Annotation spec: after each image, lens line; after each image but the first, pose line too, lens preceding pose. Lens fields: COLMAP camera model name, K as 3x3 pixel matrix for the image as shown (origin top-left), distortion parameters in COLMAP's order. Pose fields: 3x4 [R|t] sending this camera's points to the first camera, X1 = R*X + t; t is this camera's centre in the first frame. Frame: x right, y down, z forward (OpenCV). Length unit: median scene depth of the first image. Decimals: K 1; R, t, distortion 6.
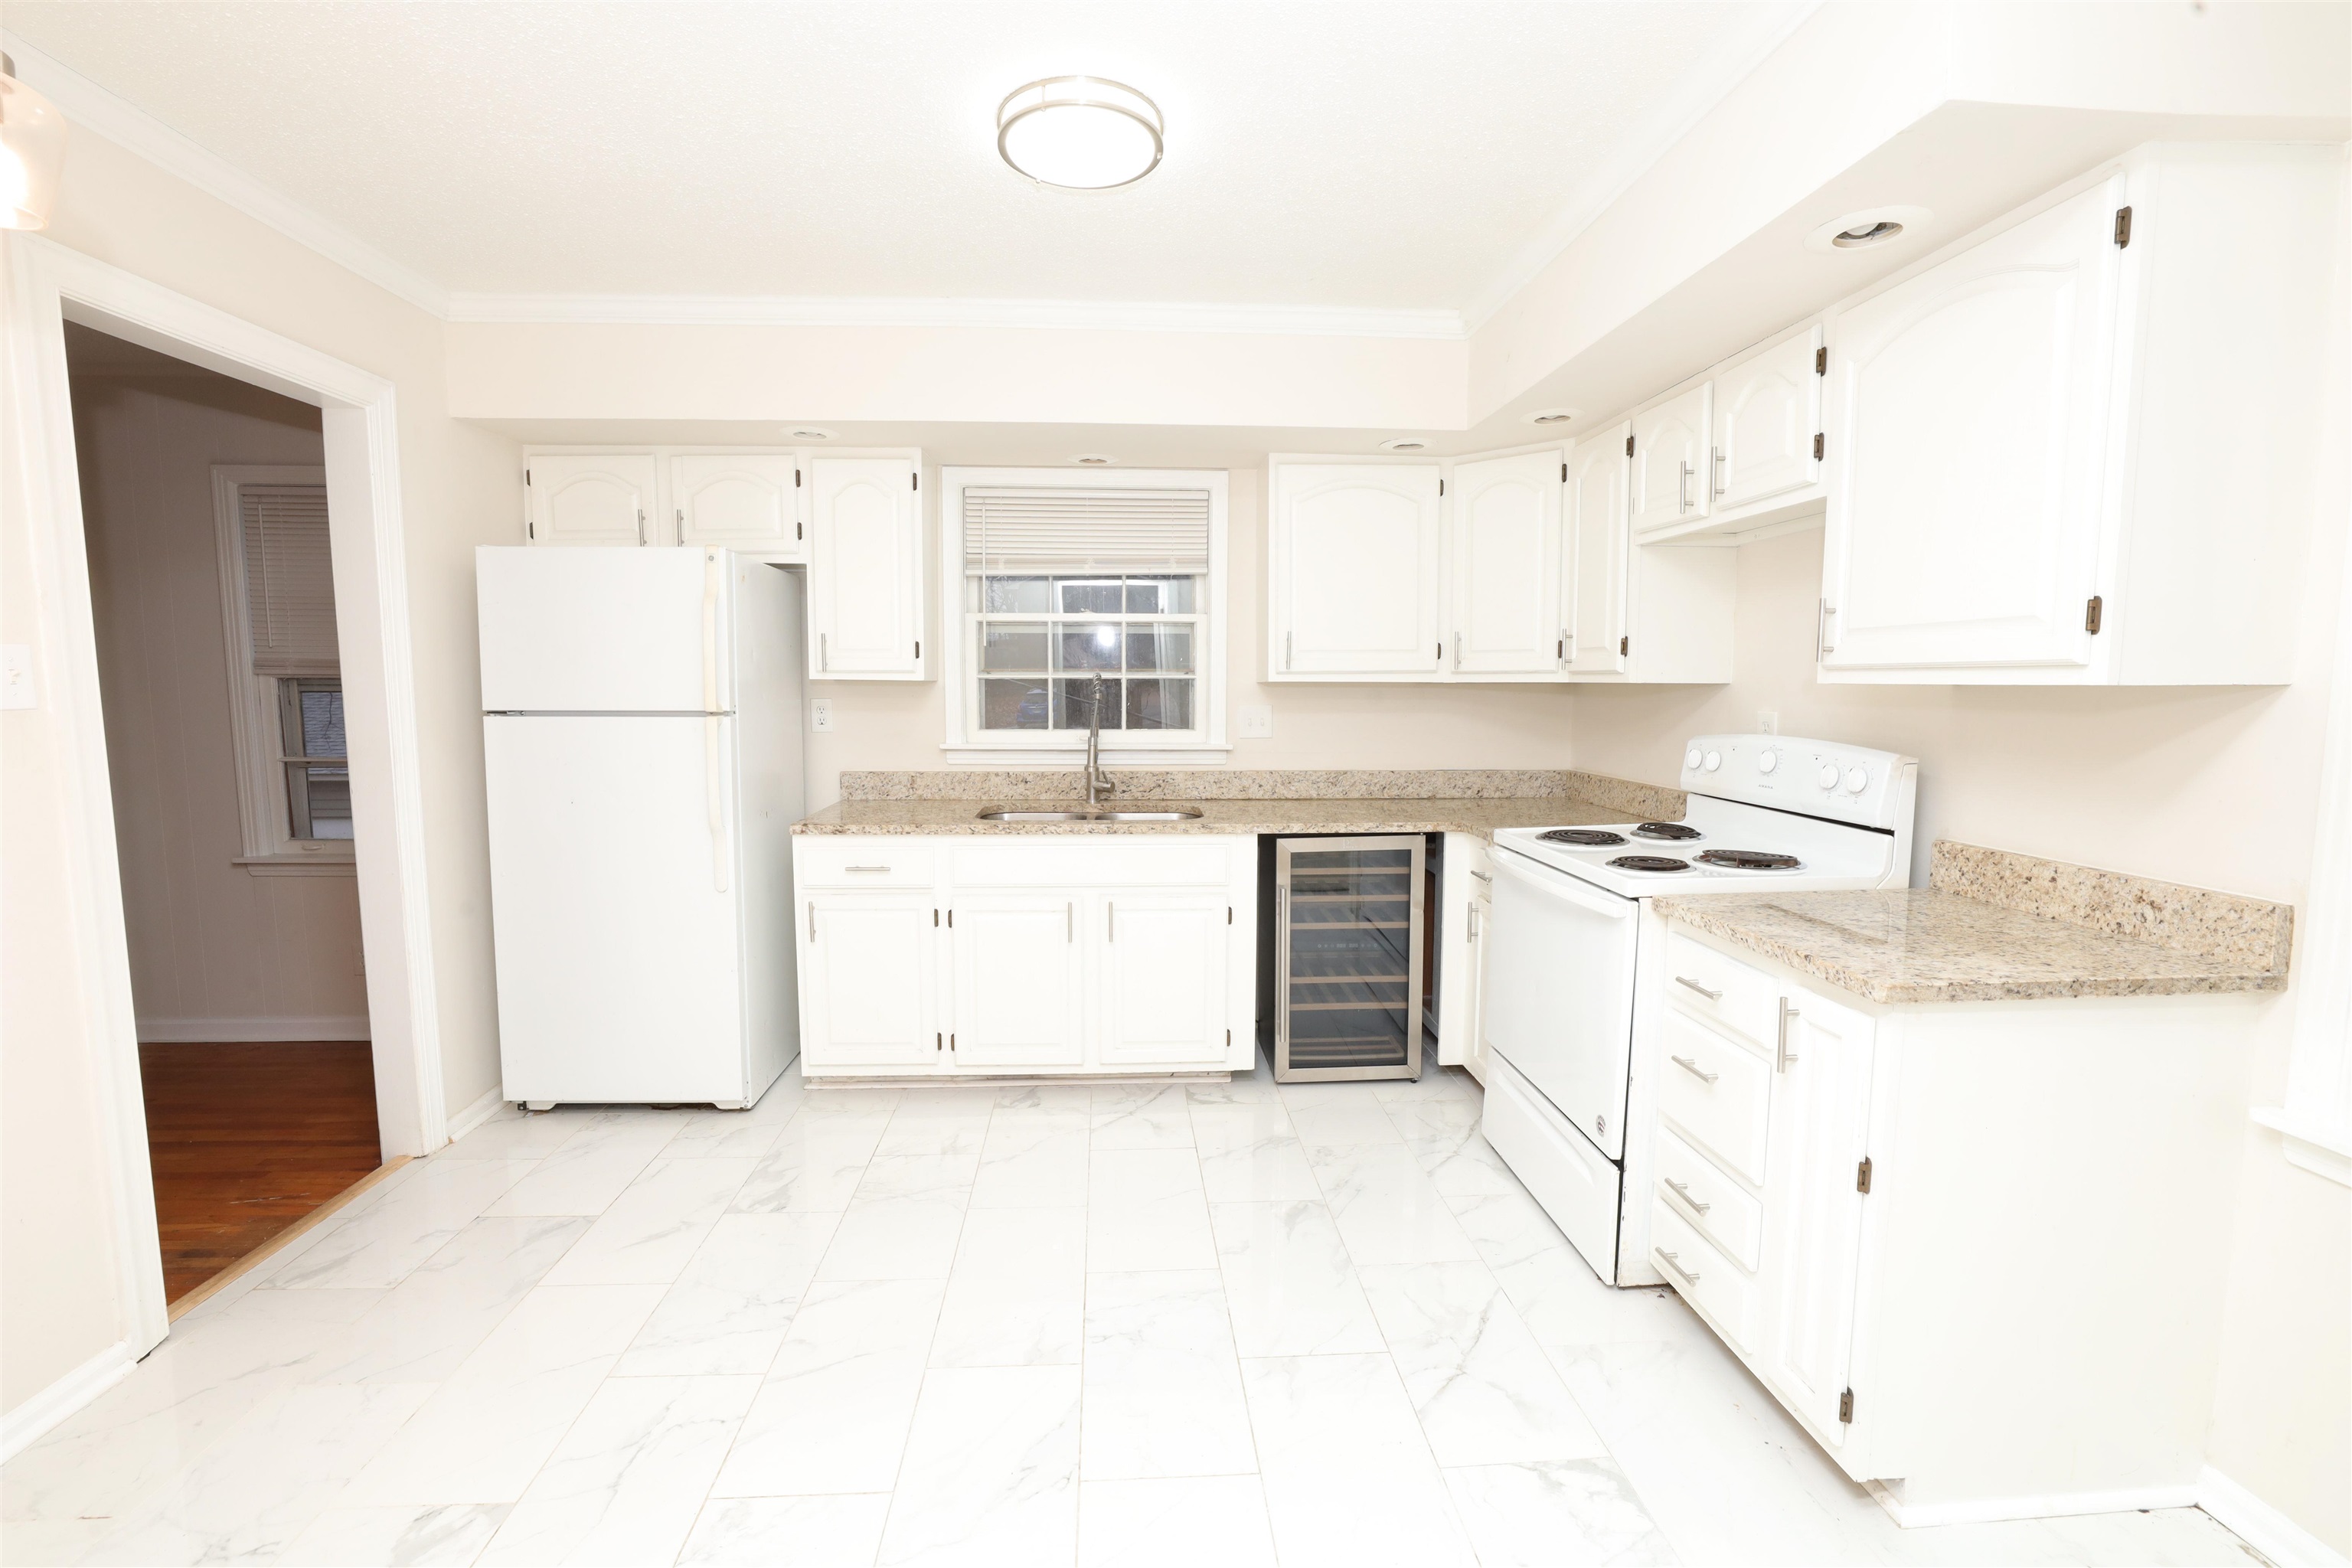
lens RADIAL K [[1015.4, 0, 1178.7], [0, 1015.4, 779.8], [0, 0, 1]] dist [-0.001395, 0.000075]
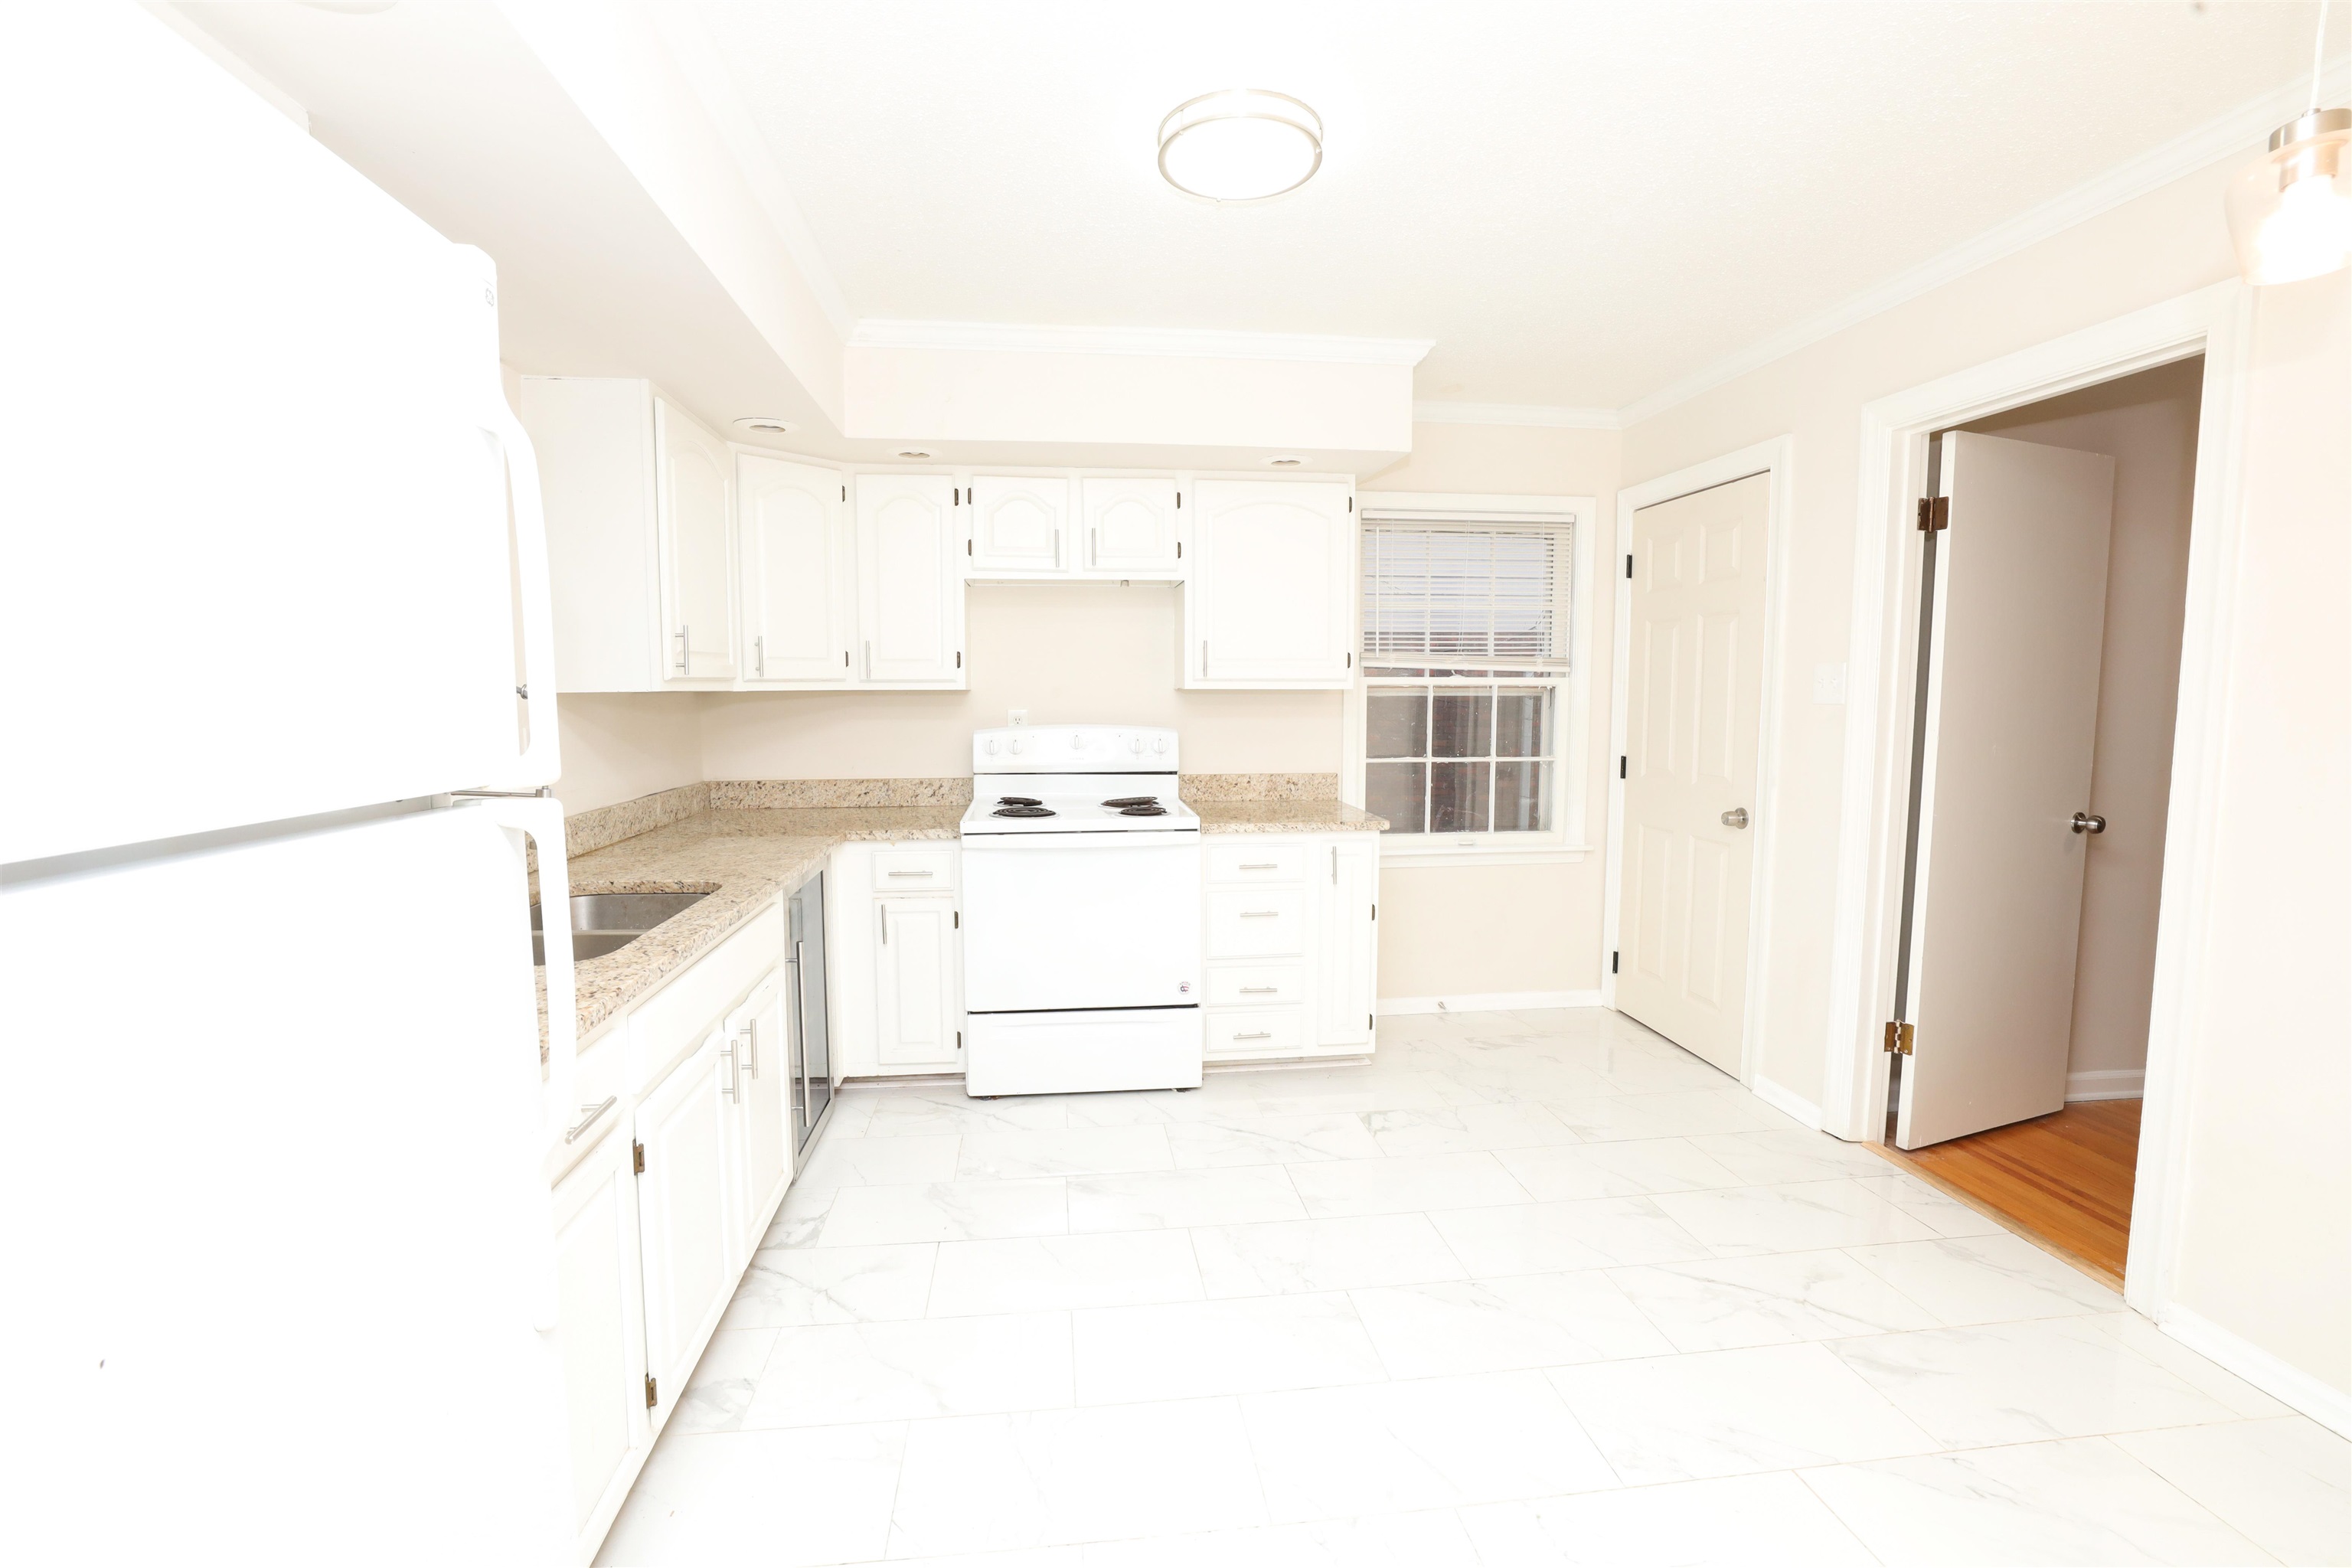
lens RADIAL K [[1015.4, 0, 1169.8], [0, 1015.4, 782.5], [0, 0, 1]] dist [-0.001395, 0.000075]
pose [[-0.028941, -0.093344, 0.995213, -1.075346], [0.101871, 0.990171, 0.095833, -0.103998], [-0.994377, 0.104156, -0.019147, 1.063304]]
